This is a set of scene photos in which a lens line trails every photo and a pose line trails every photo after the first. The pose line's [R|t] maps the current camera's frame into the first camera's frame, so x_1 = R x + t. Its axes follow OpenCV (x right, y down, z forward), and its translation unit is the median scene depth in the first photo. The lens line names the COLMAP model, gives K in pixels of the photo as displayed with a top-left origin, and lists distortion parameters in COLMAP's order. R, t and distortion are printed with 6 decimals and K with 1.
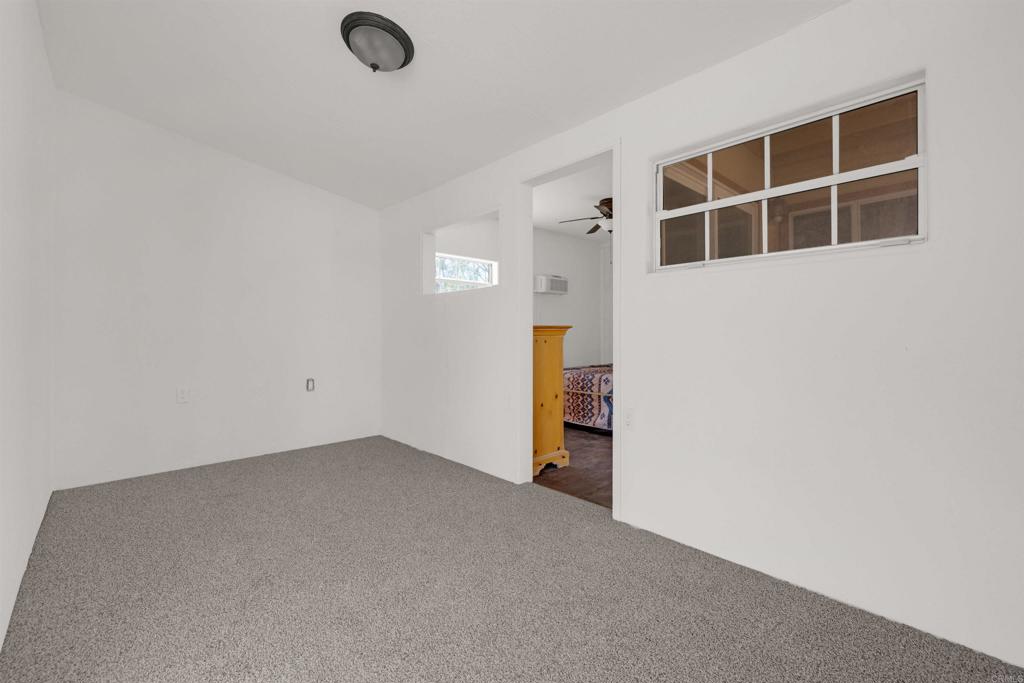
lens RADIAL K [[434.2, 0, 508.7], [0, 434.2, 339.3], [0, 0, 1]] dist [-0.001750, -0.000354]
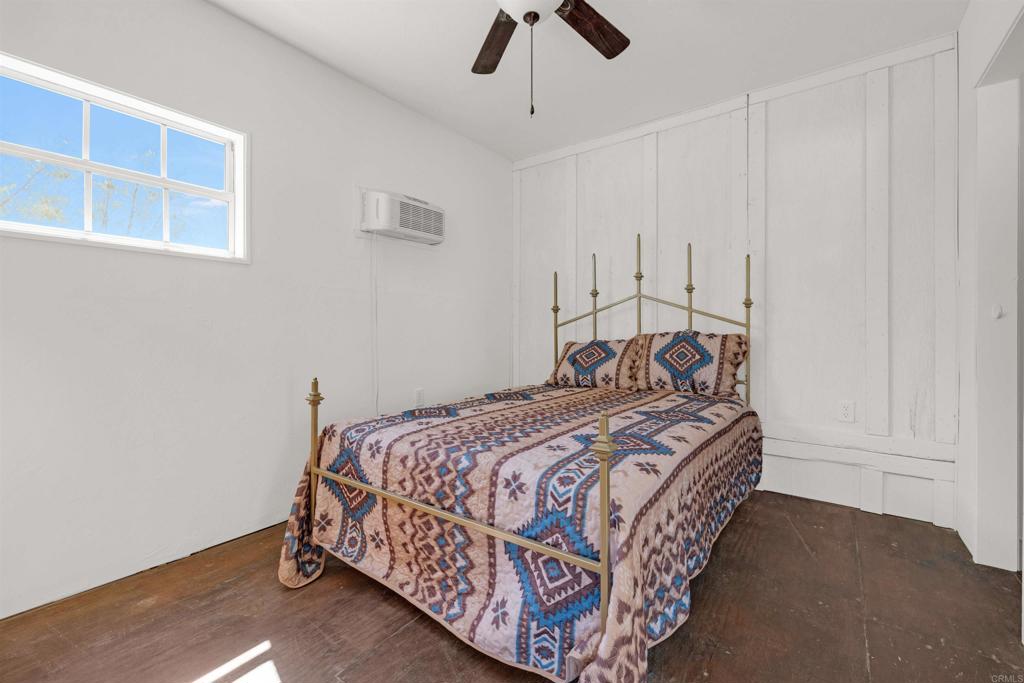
lens RADIAL K [[434.2, 0, 512.8], [0, 434.2, 337.4], [0, 0, 1]] dist [-0.001750, -0.000354]
pose [[0.982622, 0.006046, 0.185522, 0.162912], [-0.006706, 0.999973, 0.002932, -0.001982], [-0.185499, -0.004125, 0.982636, 0.688886]]
